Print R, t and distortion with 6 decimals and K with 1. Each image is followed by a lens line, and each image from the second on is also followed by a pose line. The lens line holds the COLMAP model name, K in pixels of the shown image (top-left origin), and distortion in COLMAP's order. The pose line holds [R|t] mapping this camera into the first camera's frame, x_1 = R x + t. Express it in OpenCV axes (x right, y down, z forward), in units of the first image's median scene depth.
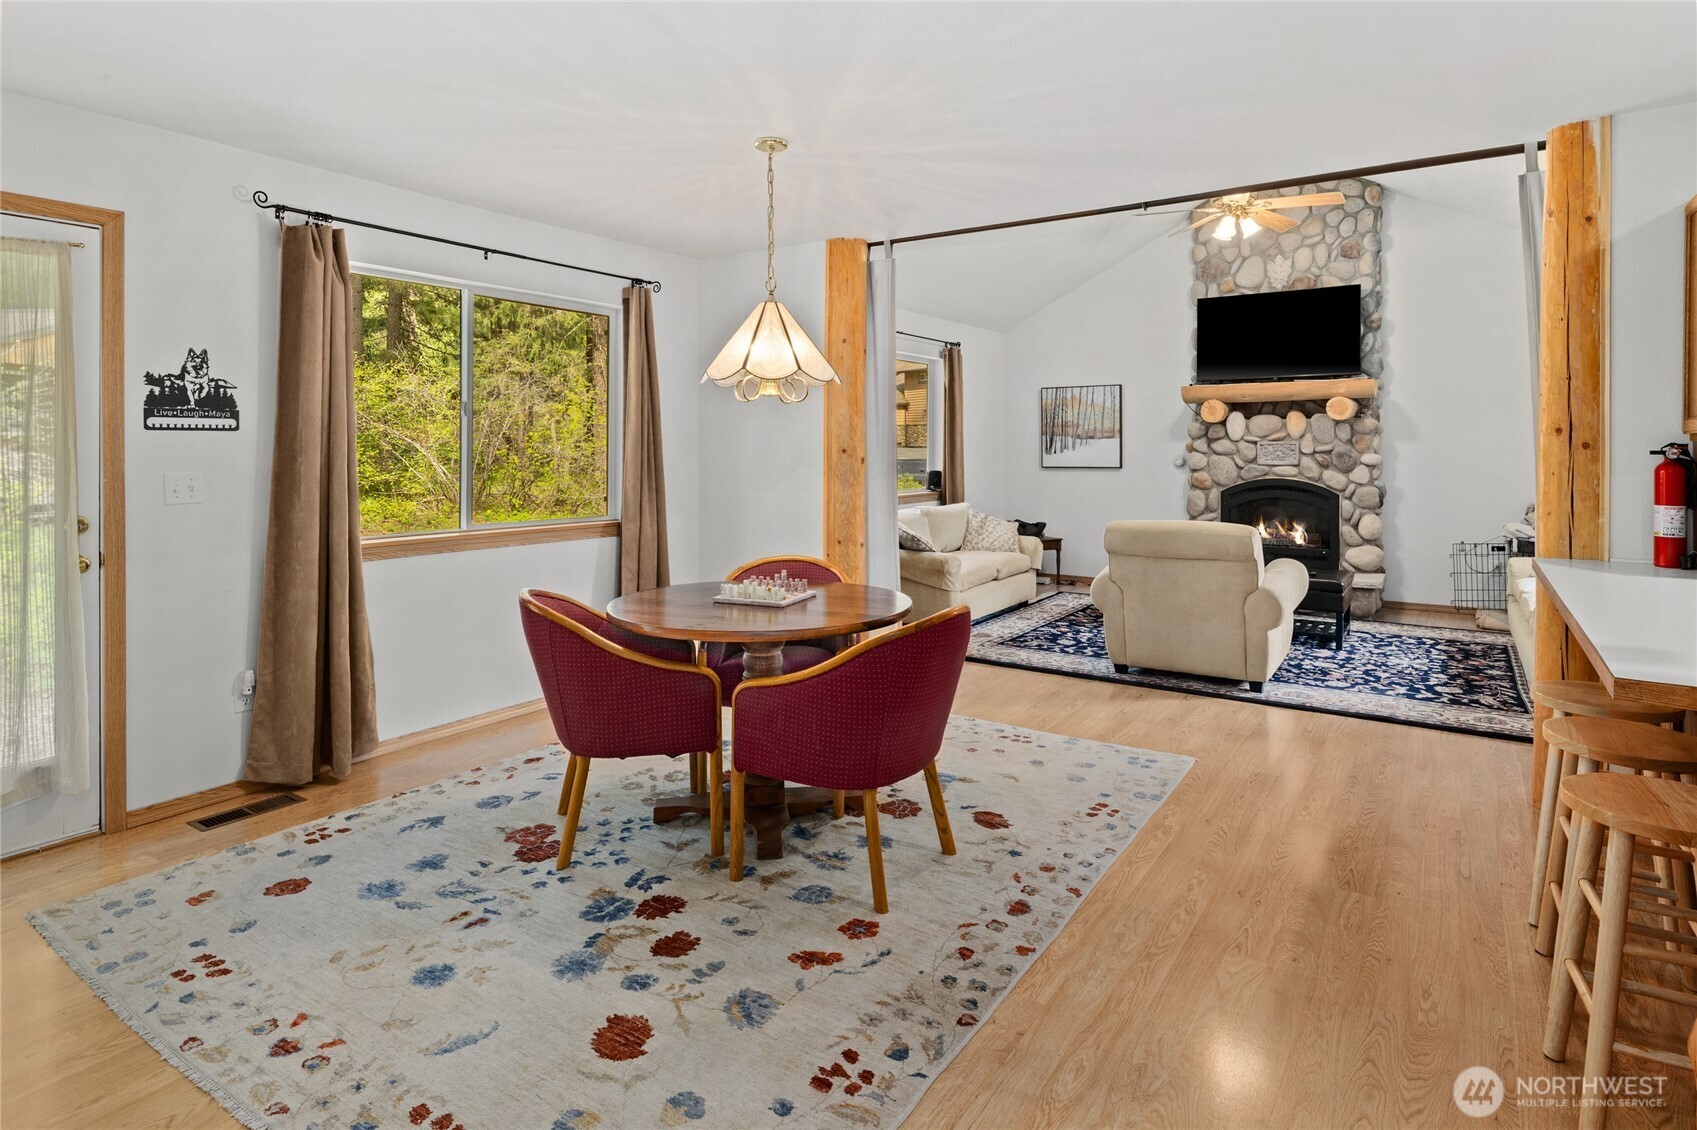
lens RADIAL K [[902.9, 0, 859.9], [0, 902.9, 453.0], [0, 0, 1]] dist [-0.003447, 0.002722]
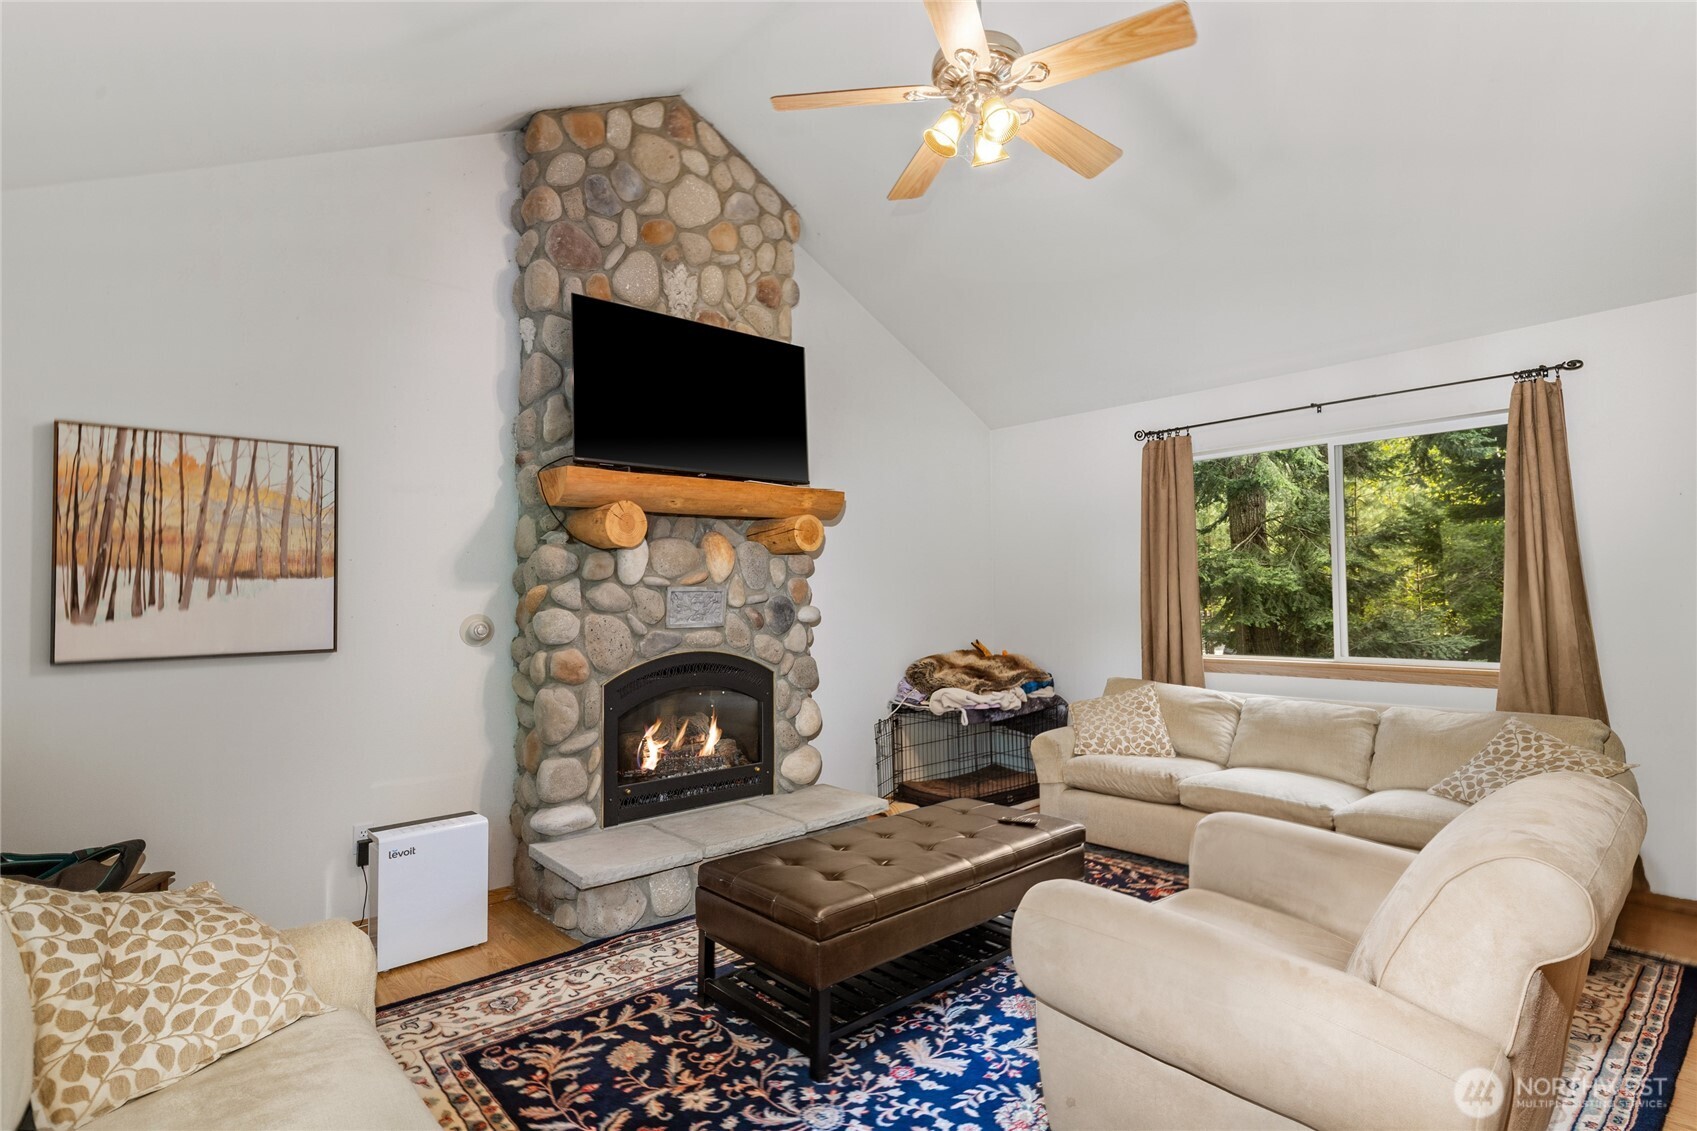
lens RADIAL K [[841.5, 0, 859.3], [0, 841.5, 568.6], [0, 0, 1]] dist [-0.004837, -0.001378]
pose [[0.249652, 0.031551, 0.967821, -0.022498], [0.017406, 0.999161, -0.037063, -0.002790], [-0.968179, 0.026098, 0.248893, 0.805868]]
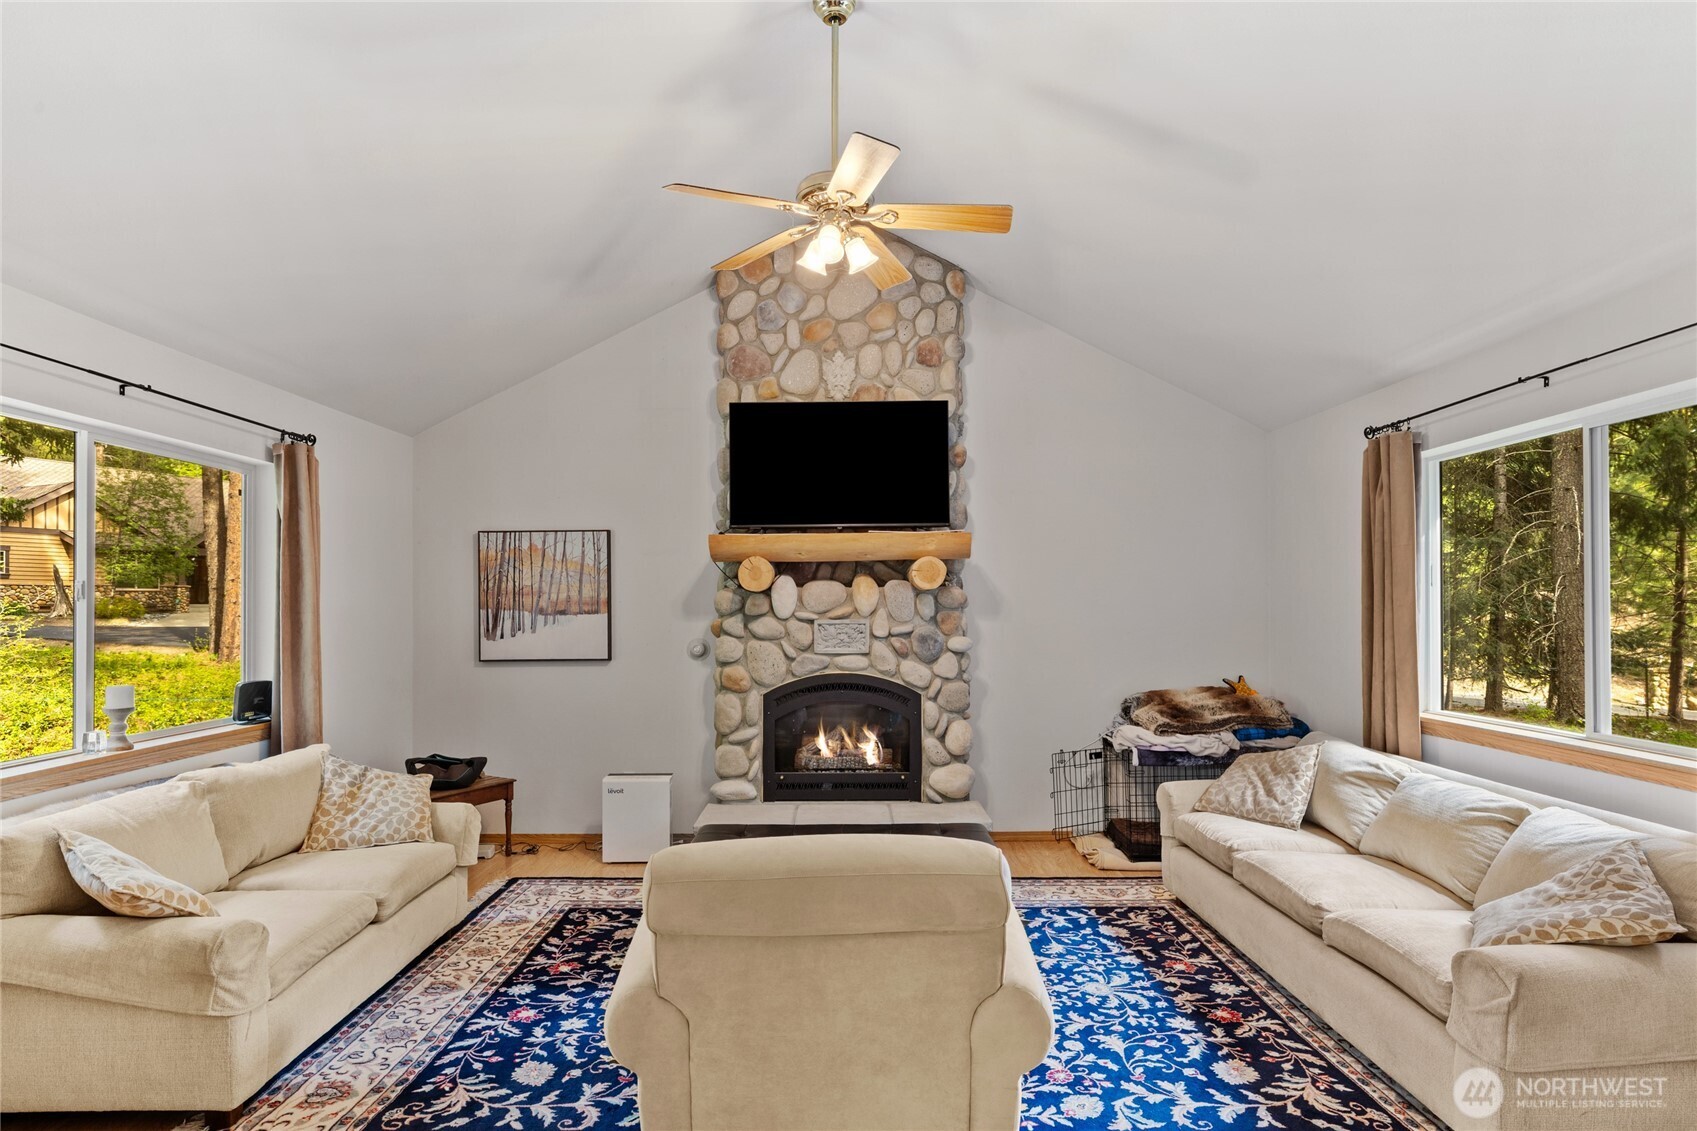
lens RADIAL K [[902.9, 0, 845.6], [0, 902.9, 602.7], [0, 0, 1]] dist [-0.003447, 0.002722]
pose [[0.835918, -0.000412, 0.548854, 0.092211], [0.007548, 0.999914, -0.010746, -0.019107], [-0.548802, 0.013125, 0.835849, 0.442946]]
